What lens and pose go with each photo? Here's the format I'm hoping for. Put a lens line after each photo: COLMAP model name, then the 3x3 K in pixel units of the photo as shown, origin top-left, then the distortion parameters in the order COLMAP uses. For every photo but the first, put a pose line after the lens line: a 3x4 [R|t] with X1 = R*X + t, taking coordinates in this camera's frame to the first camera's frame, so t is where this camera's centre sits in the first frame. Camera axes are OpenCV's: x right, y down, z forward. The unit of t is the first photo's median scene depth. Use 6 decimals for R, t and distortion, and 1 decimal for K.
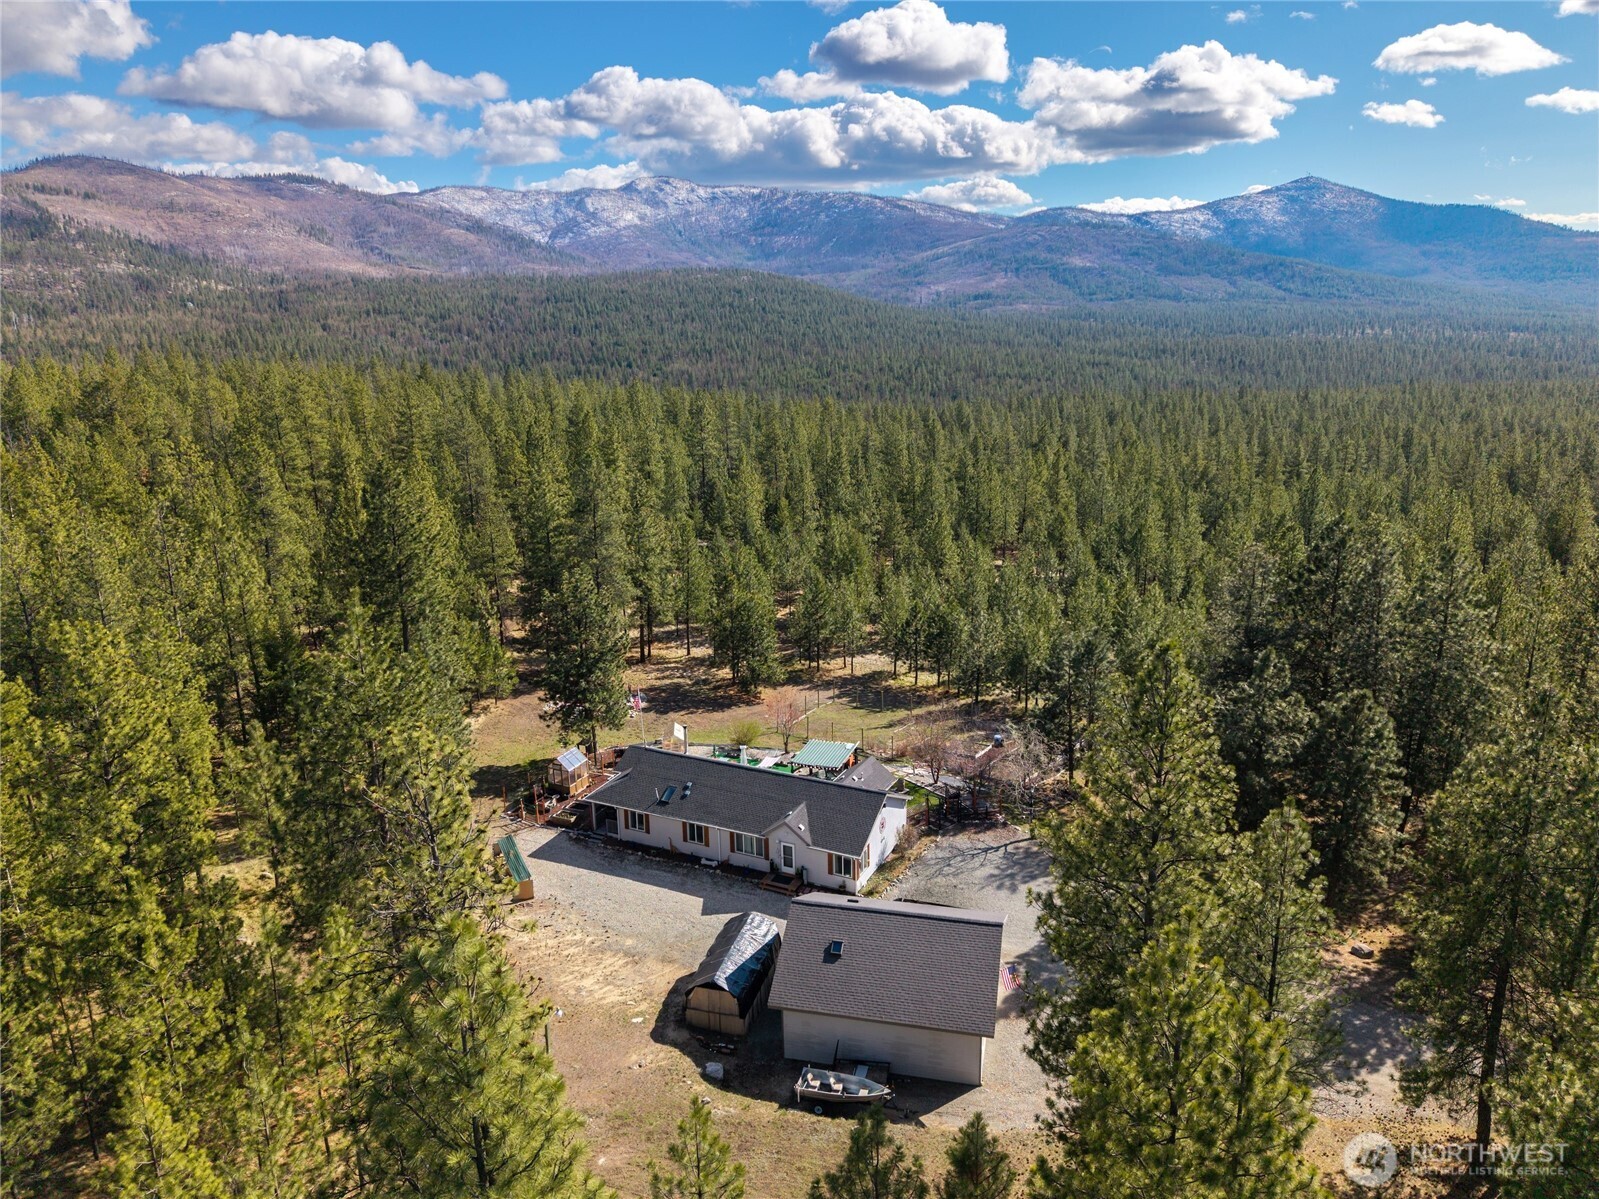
lens RADIAL K [[1092.9, 0, 799.5], [0, 1092.9, 599.5], [0, 0, 1]] dist [-0.009310, -0.004802]
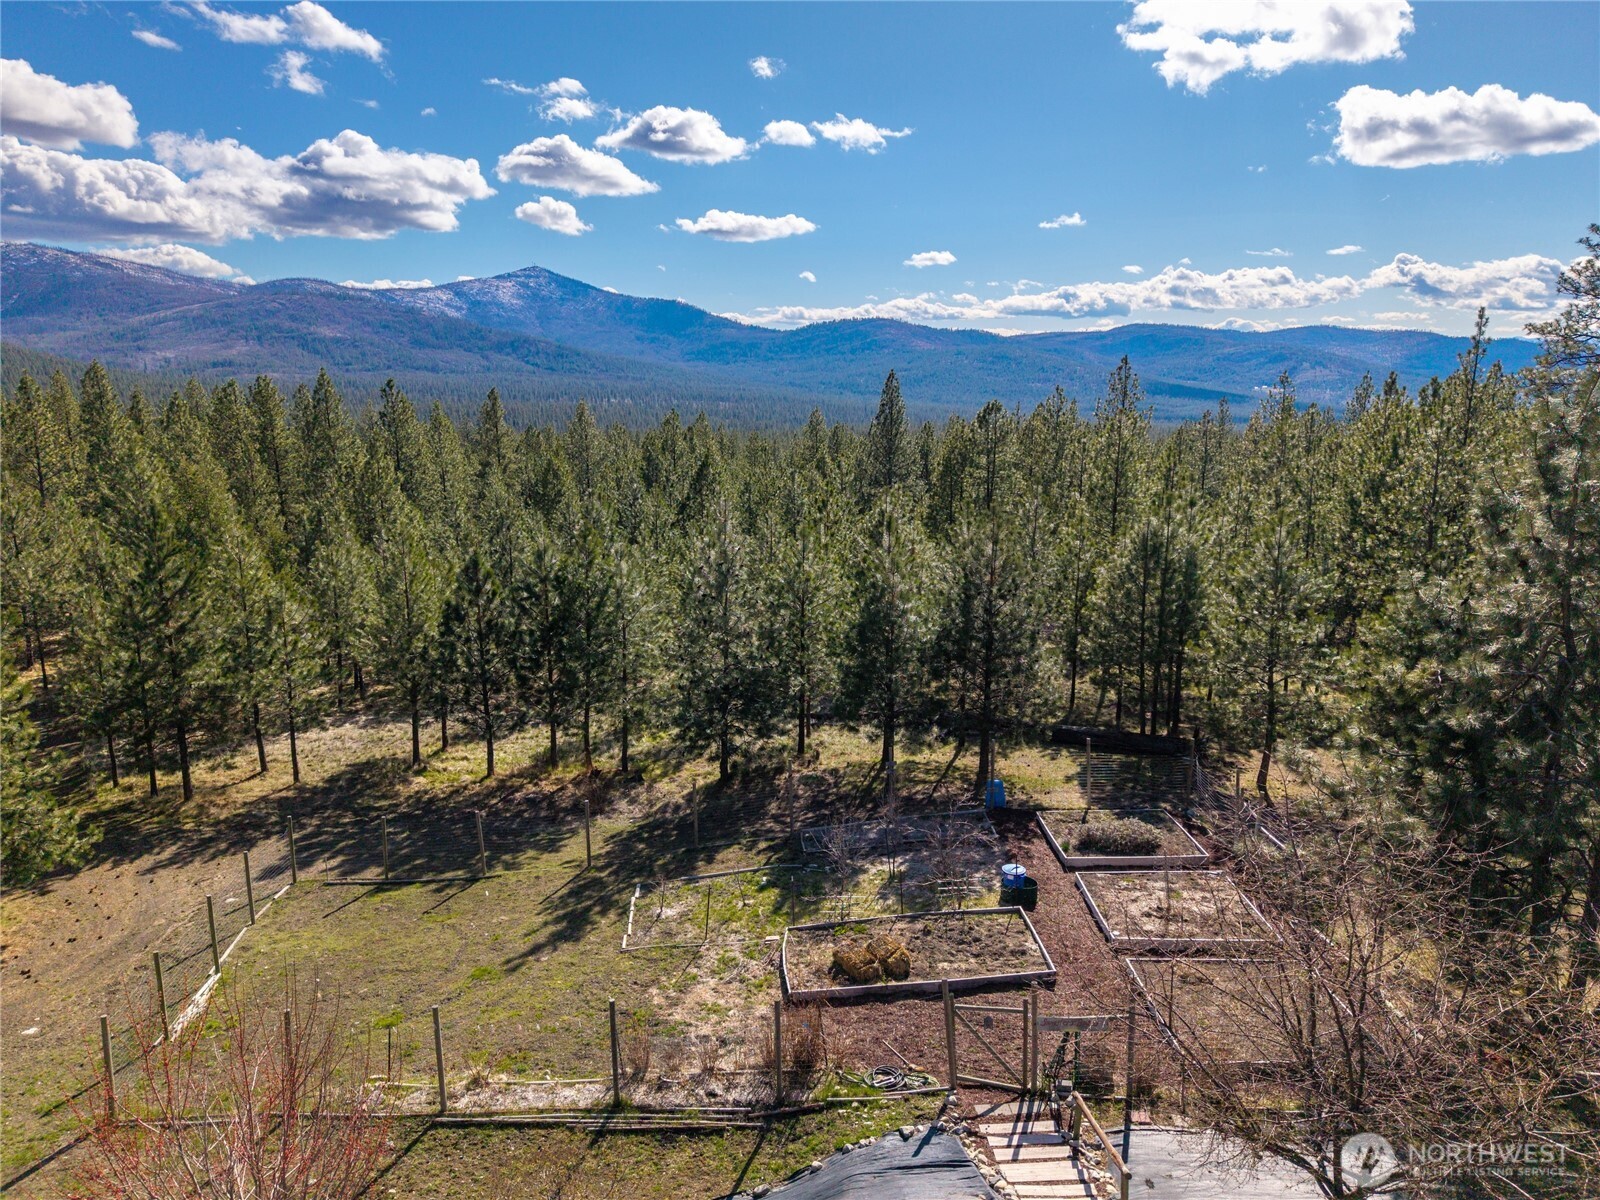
lens RADIAL K [[1093.5, 0, 800.0], [0, 1093.5, 600.0], [0, 0, 1]] dist [-0.009310, -0.004802]
pose [[0.801705, -0.112754, 0.586989, -0.020324], [0.150385, 0.988506, -0.015514, 0.039501], [-0.578493, 0.100712, 0.809446, 0.617722]]
